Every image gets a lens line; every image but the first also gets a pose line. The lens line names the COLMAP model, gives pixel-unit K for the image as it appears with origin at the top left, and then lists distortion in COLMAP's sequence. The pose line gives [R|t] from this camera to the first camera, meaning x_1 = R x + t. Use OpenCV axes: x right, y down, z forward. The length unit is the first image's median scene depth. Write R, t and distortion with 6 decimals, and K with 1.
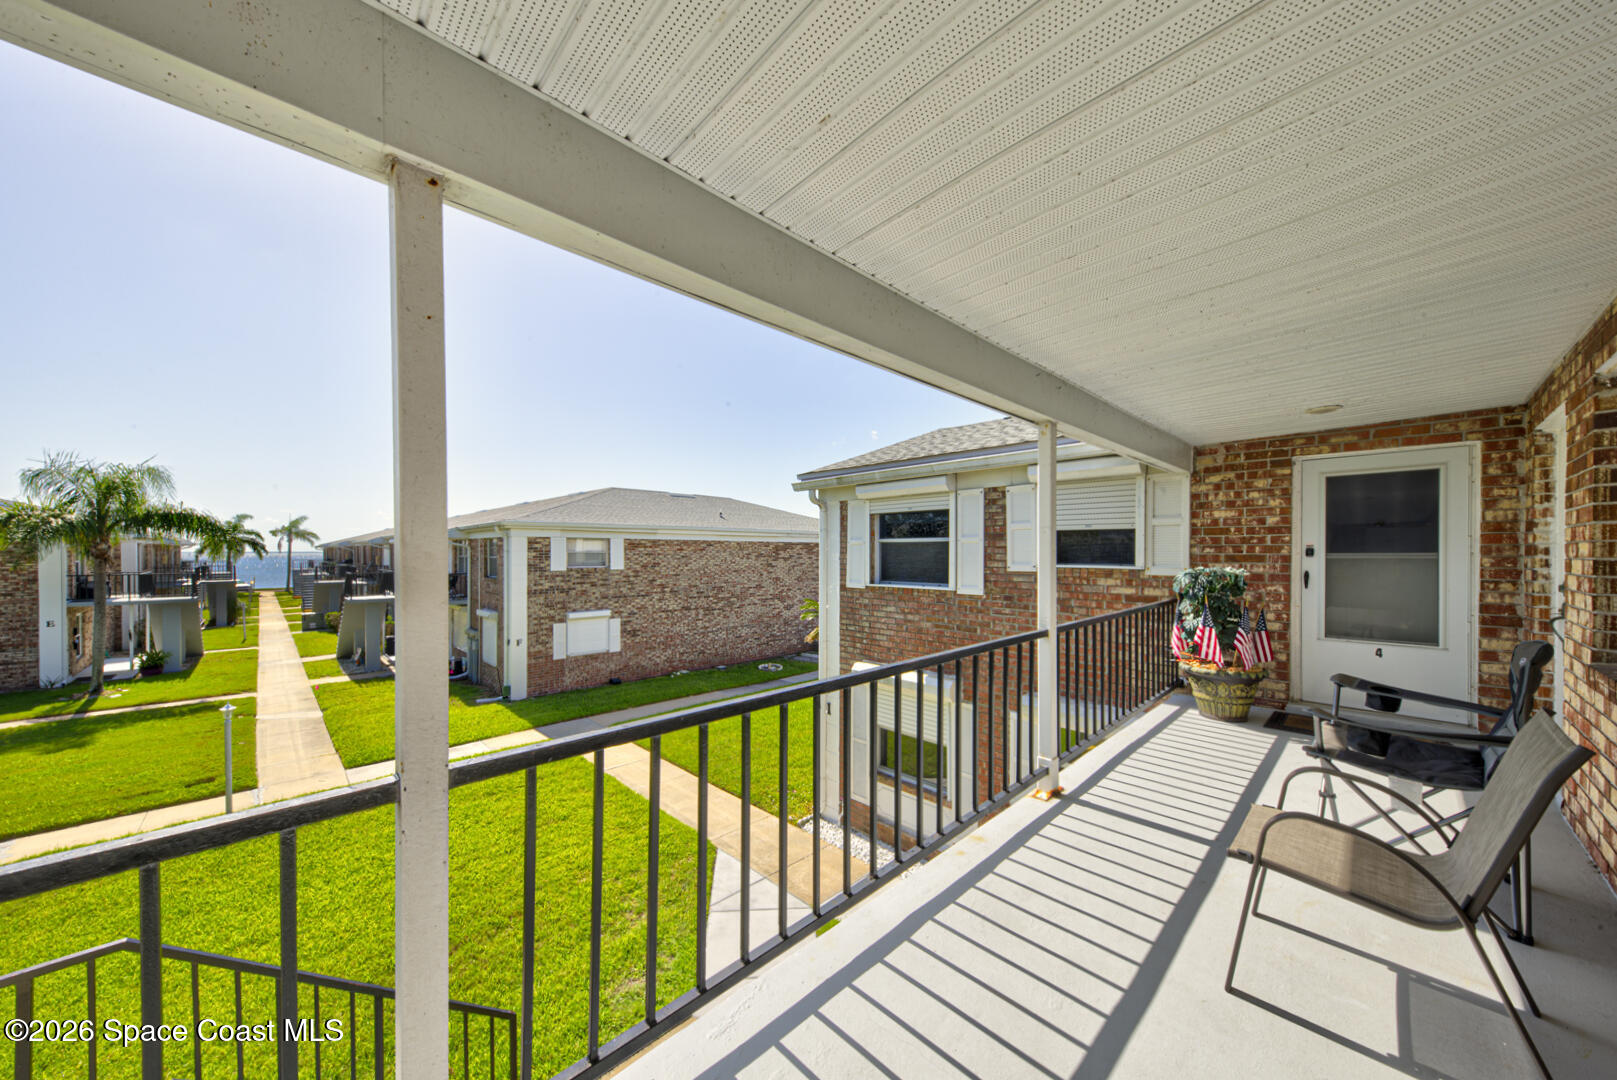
lens RADIAL K [[555.7, 0, 803.2], [0, 555.7, 548.6], [0, 0, 1]] dist [0.021076, -0.002697]
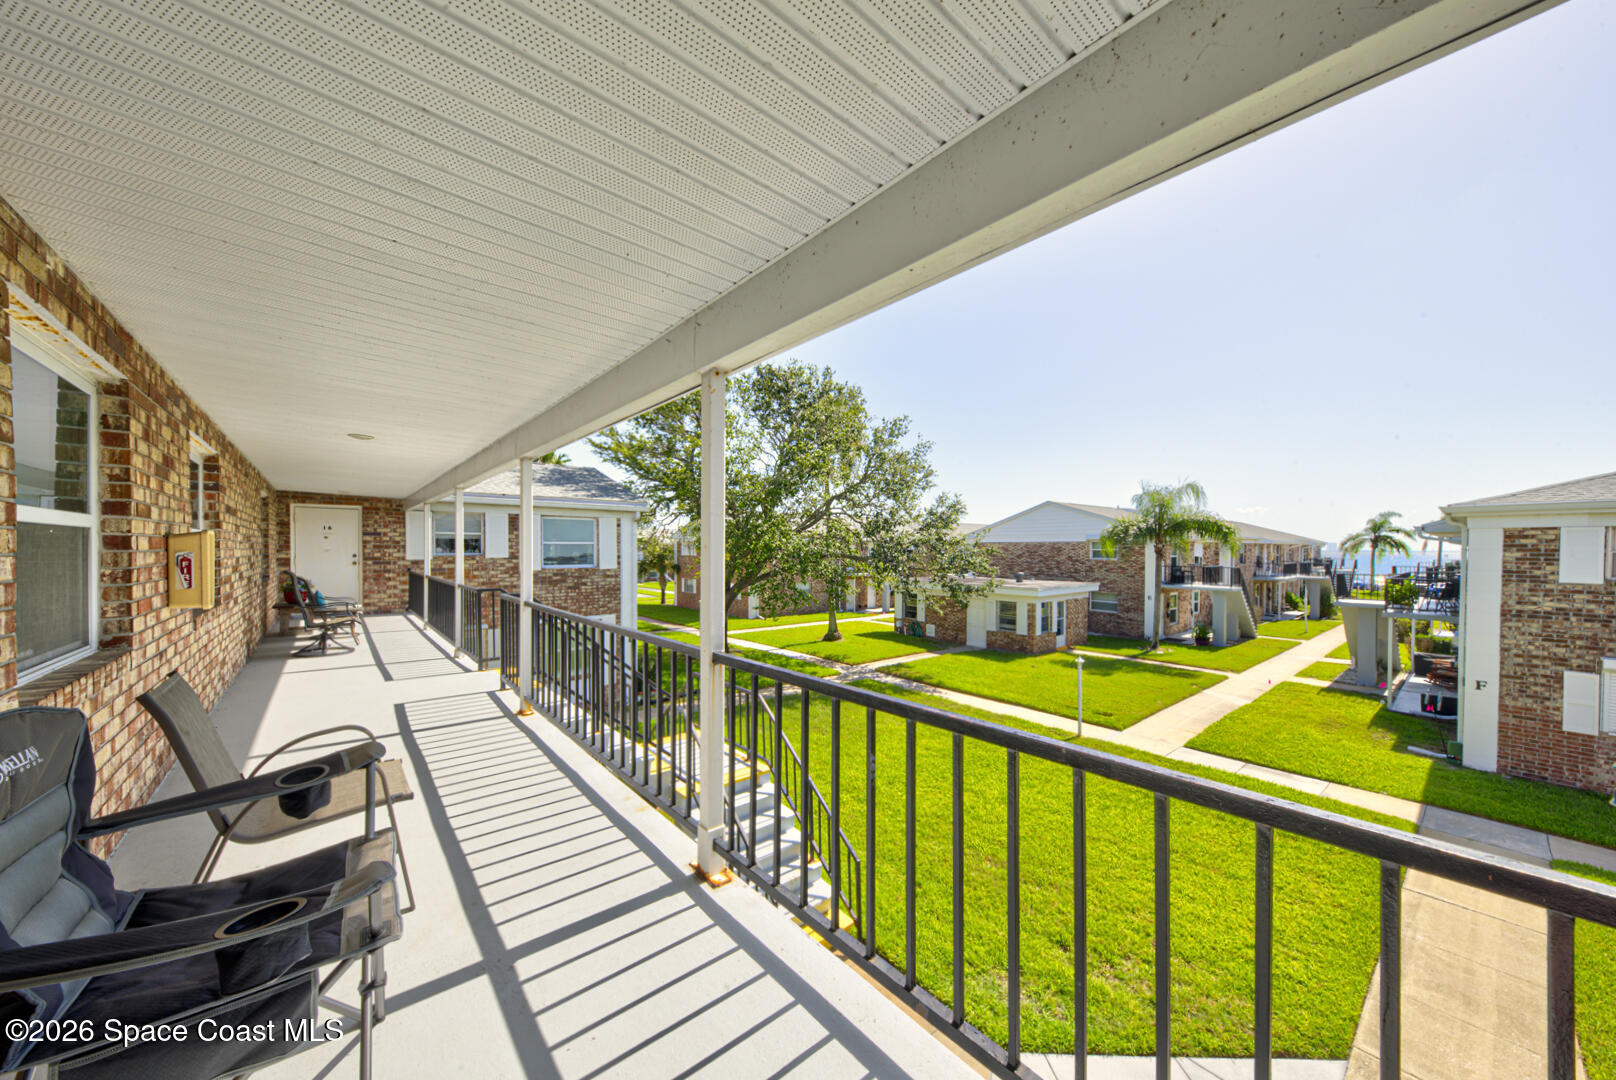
lens RADIAL K [[555.4, 0, 804.4], [0, 555.4, 553.0], [0, 0, 1]] dist [0.021076, -0.002697]
pose [[-0.067902, 0.009050, -0.997651, 0.227929], [0.002022, 0.999958, 0.008933, 0.000488], [0.997690, -0.001411, -0.067917, 0.229331]]
